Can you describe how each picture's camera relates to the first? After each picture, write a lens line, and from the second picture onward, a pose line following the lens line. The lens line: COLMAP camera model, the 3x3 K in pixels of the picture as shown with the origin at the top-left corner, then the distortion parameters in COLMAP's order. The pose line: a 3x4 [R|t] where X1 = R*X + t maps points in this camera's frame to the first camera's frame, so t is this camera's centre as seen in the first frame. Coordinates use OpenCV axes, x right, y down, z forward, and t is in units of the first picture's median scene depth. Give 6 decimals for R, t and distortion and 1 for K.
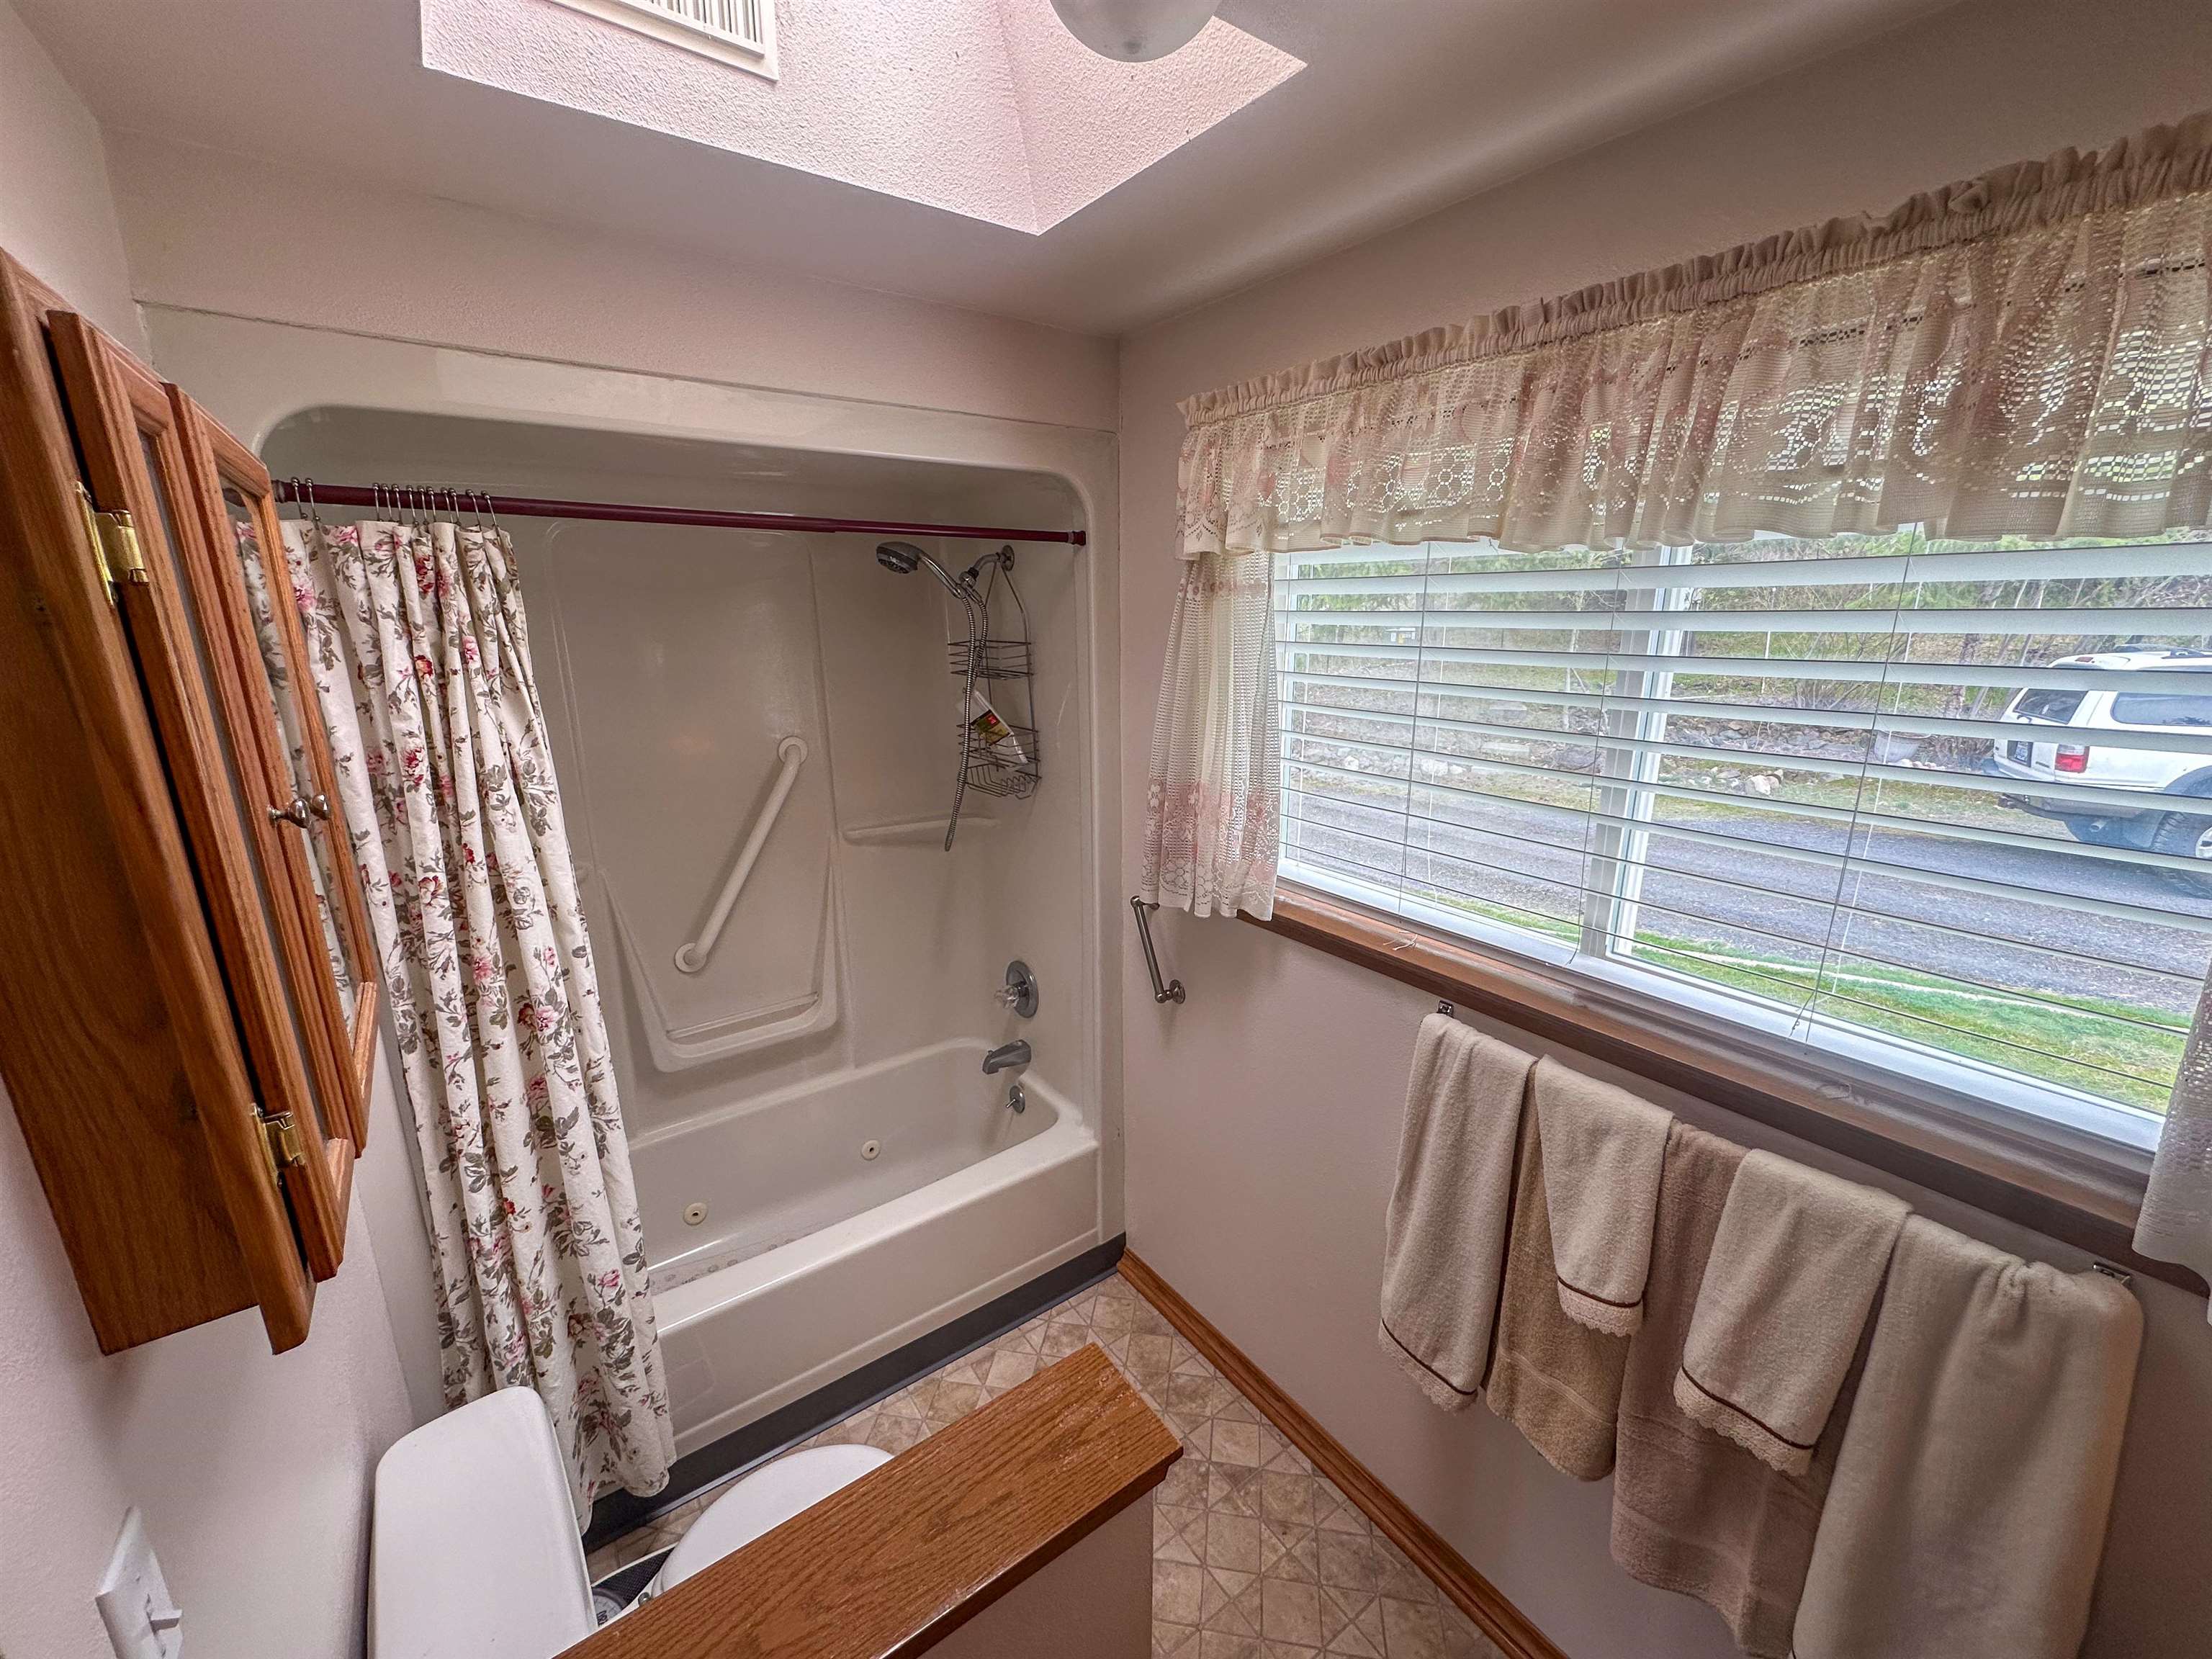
lens RADIAL K [[882.1, 0, 1104.7], [0, 882.1, 836.9], [0, 0, 1]] dist [-0.003215, 0.001163]
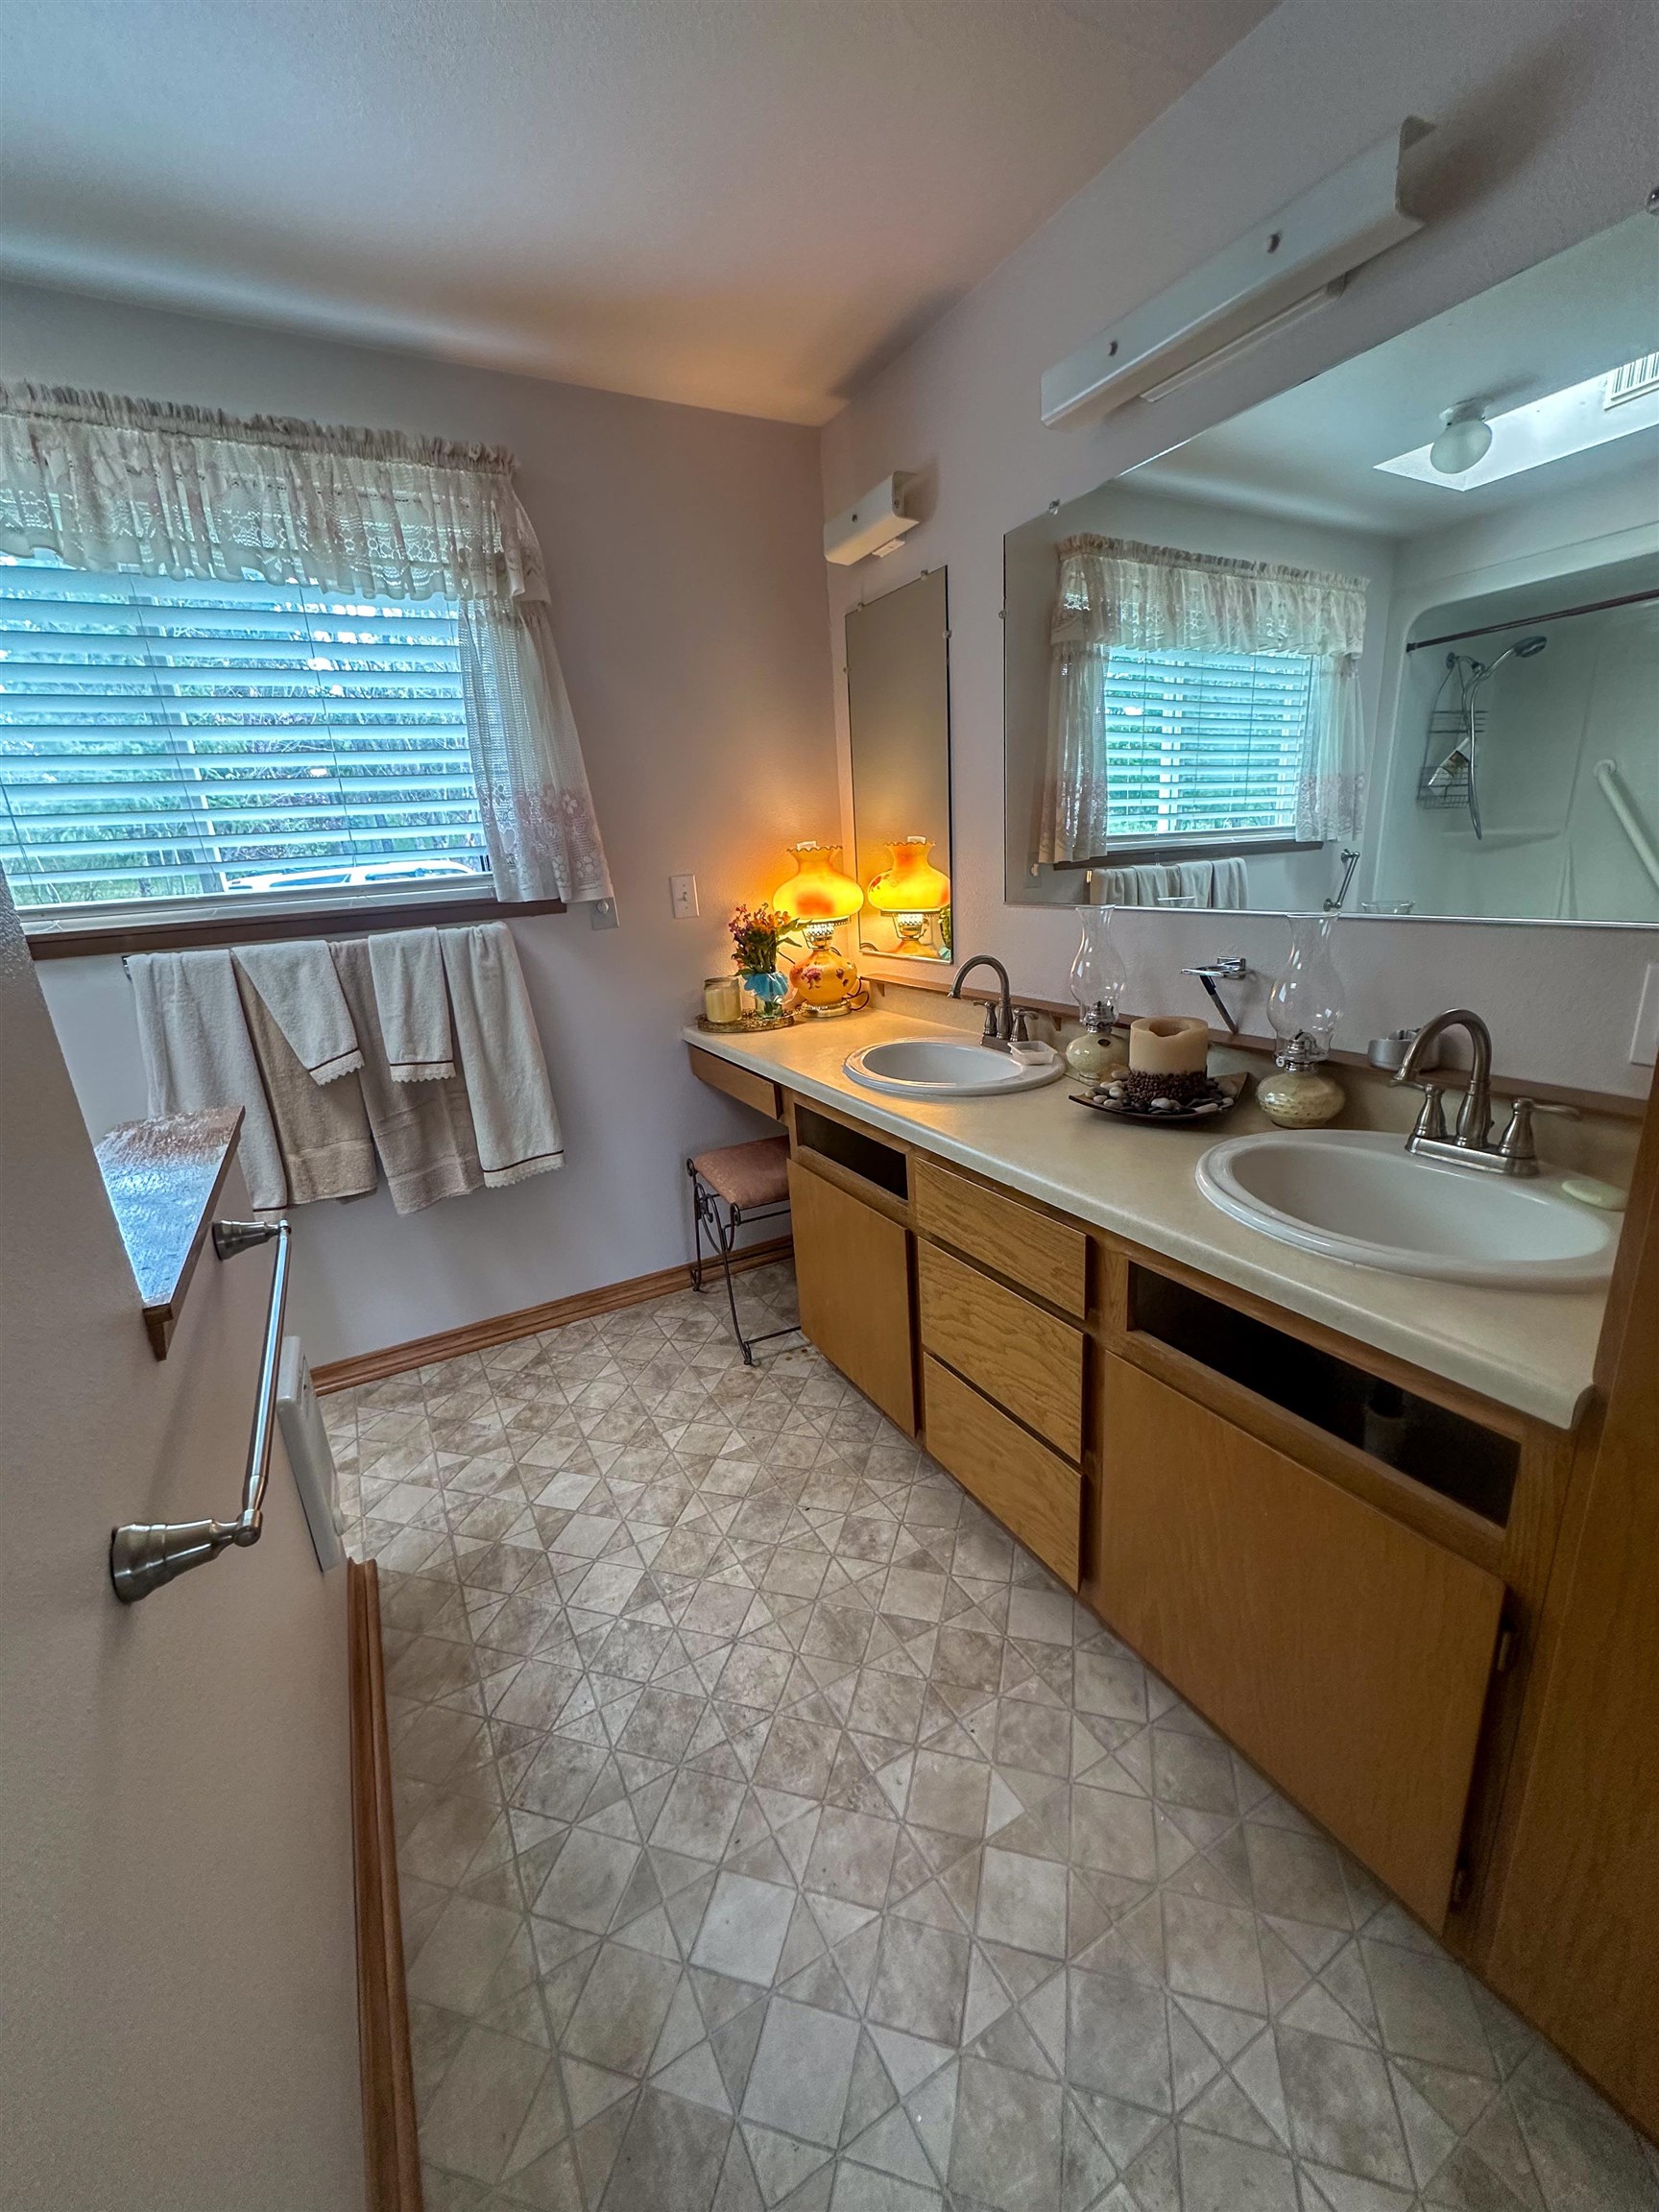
lens RADIAL K [[882.1, 0, 830.9], [0, 882.1, 1108.8], [0, 0, 1]] dist [-0.003215, 0.001163]
pose [[0.120075, -0.285574, 0.950805, -1.096381], [0.305375, 0.921923, 0.238335, 0.570342], [-0.944631, 0.261734, 0.197907, -0.227684]]
